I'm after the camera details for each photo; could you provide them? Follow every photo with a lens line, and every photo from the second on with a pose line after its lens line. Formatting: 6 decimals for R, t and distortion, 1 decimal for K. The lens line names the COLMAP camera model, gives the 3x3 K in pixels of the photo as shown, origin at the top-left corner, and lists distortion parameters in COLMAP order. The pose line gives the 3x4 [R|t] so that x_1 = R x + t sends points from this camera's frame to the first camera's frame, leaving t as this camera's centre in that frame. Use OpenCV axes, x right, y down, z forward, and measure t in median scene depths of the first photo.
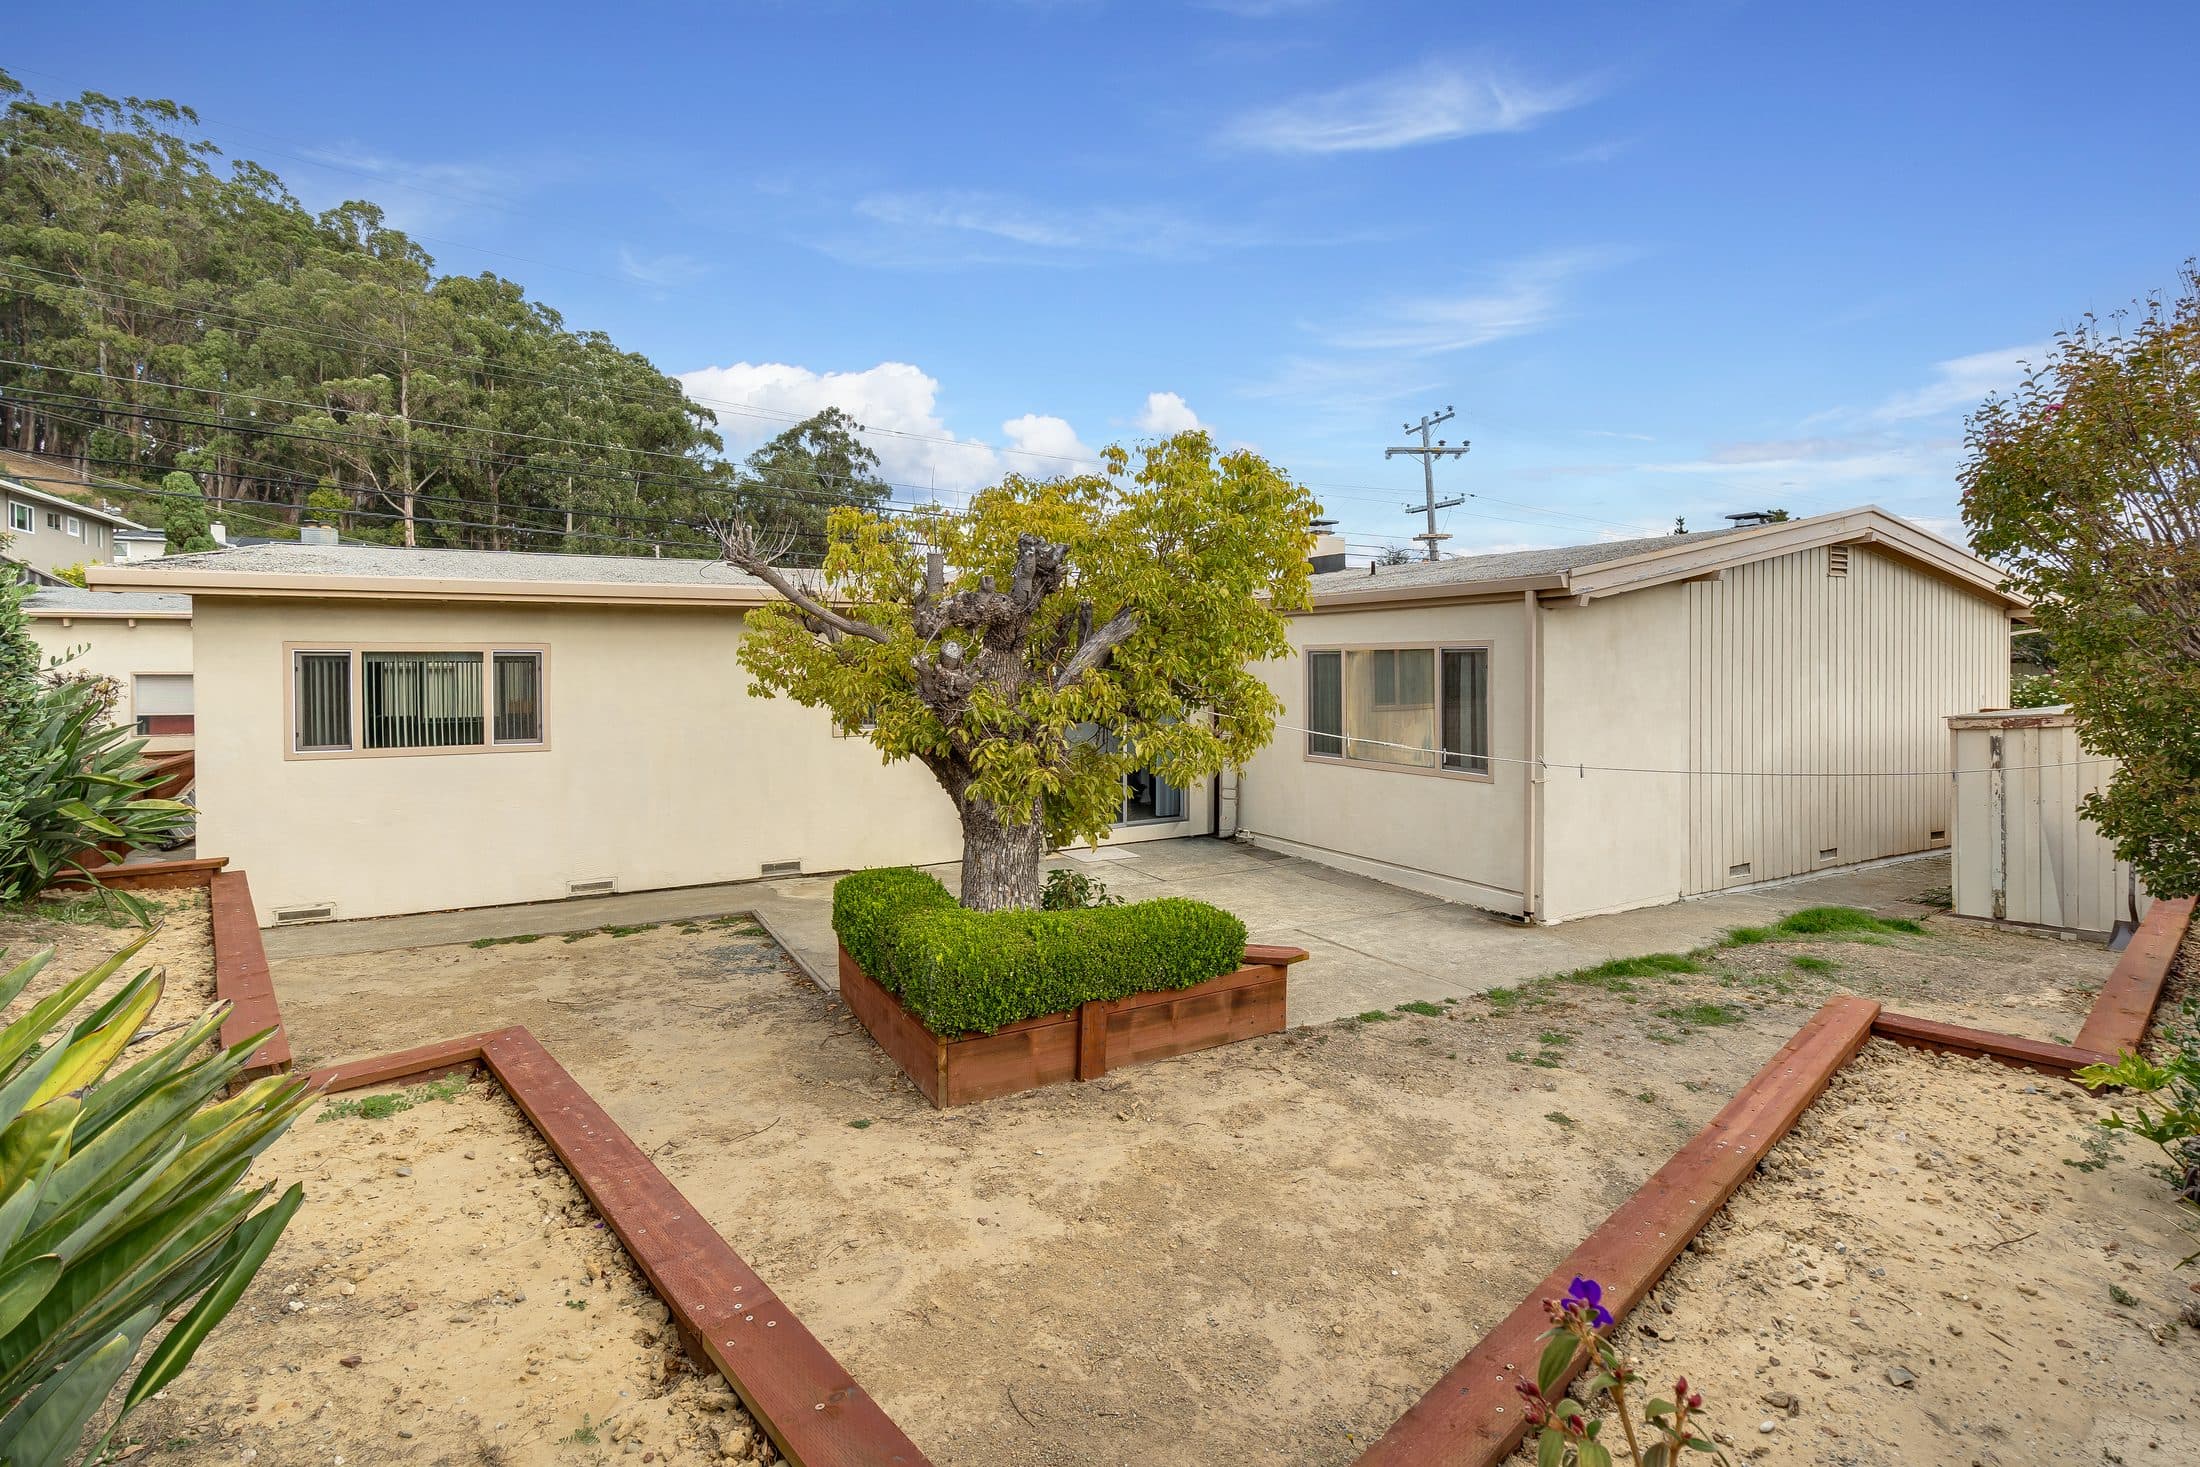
lens RADIAL K [[1024.8, 0, 1100.2], [0, 1024.8, 669.7], [0, 0, 1]] dist [0.000369, 0.000229]
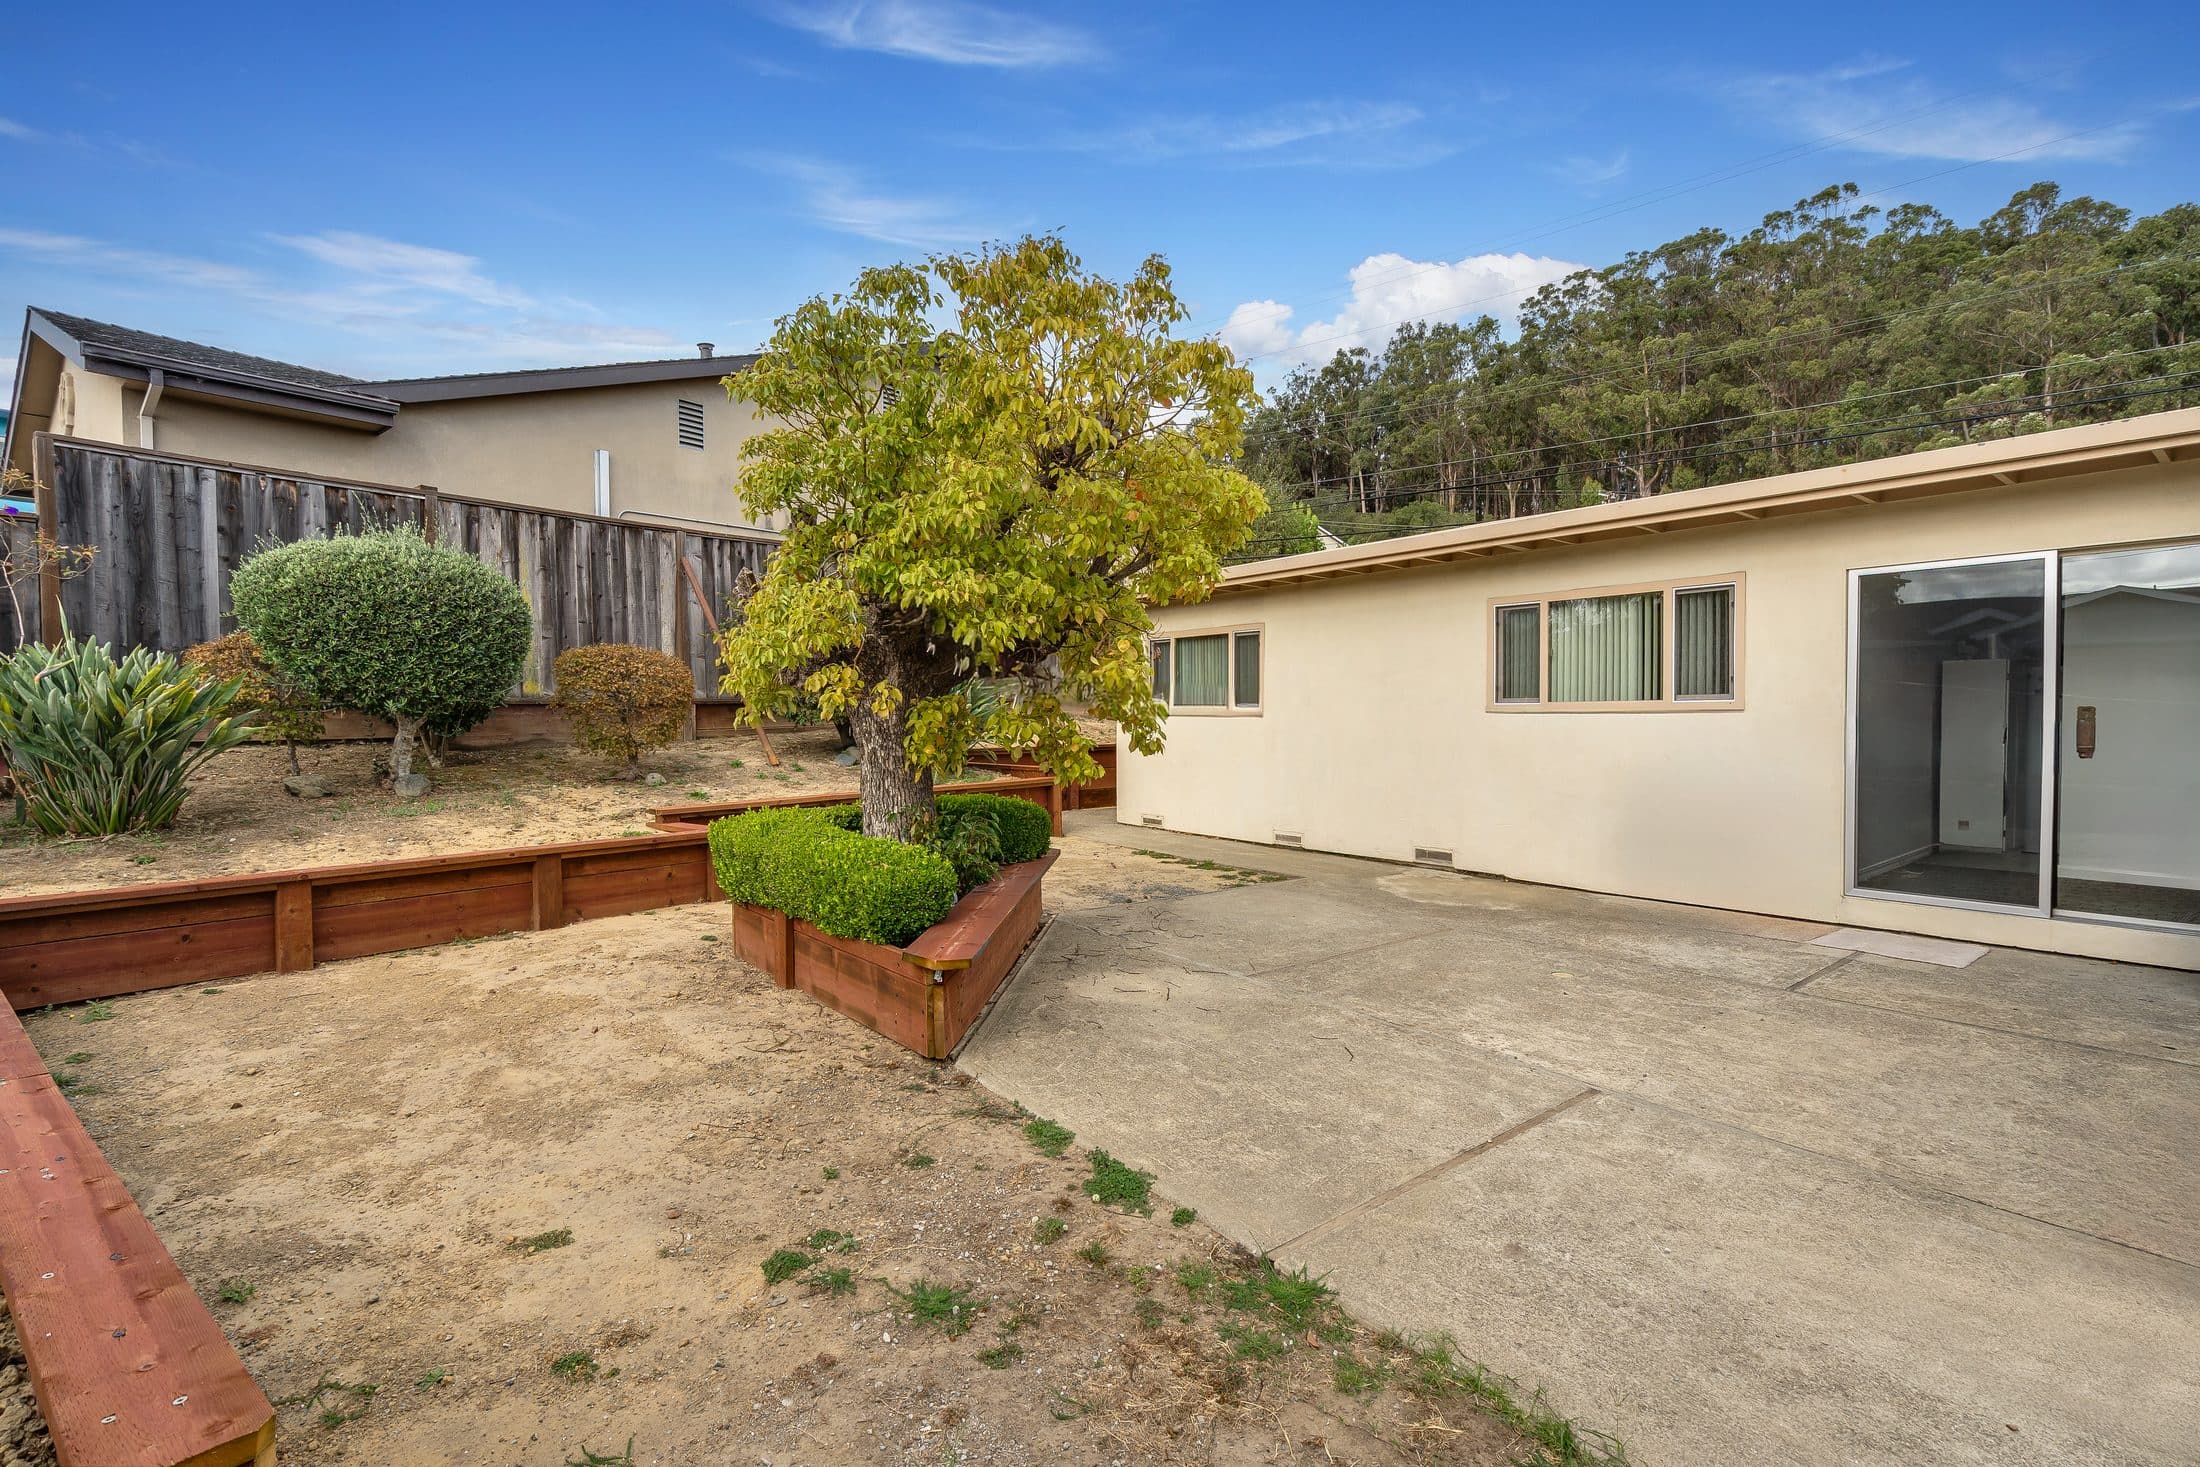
lens RADIAL K [[997.5, 0, 1091.4], [0, 997.5, 733.6], [0, 0, 1]] dist [-0.012928, 0.005468]
pose [[0.145340, 0.024760, -0.989072, 0.927184], [0.001521, 0.999680, 0.025249, 0.121538], [0.989381, -0.005174, 0.145256, 1.089380]]
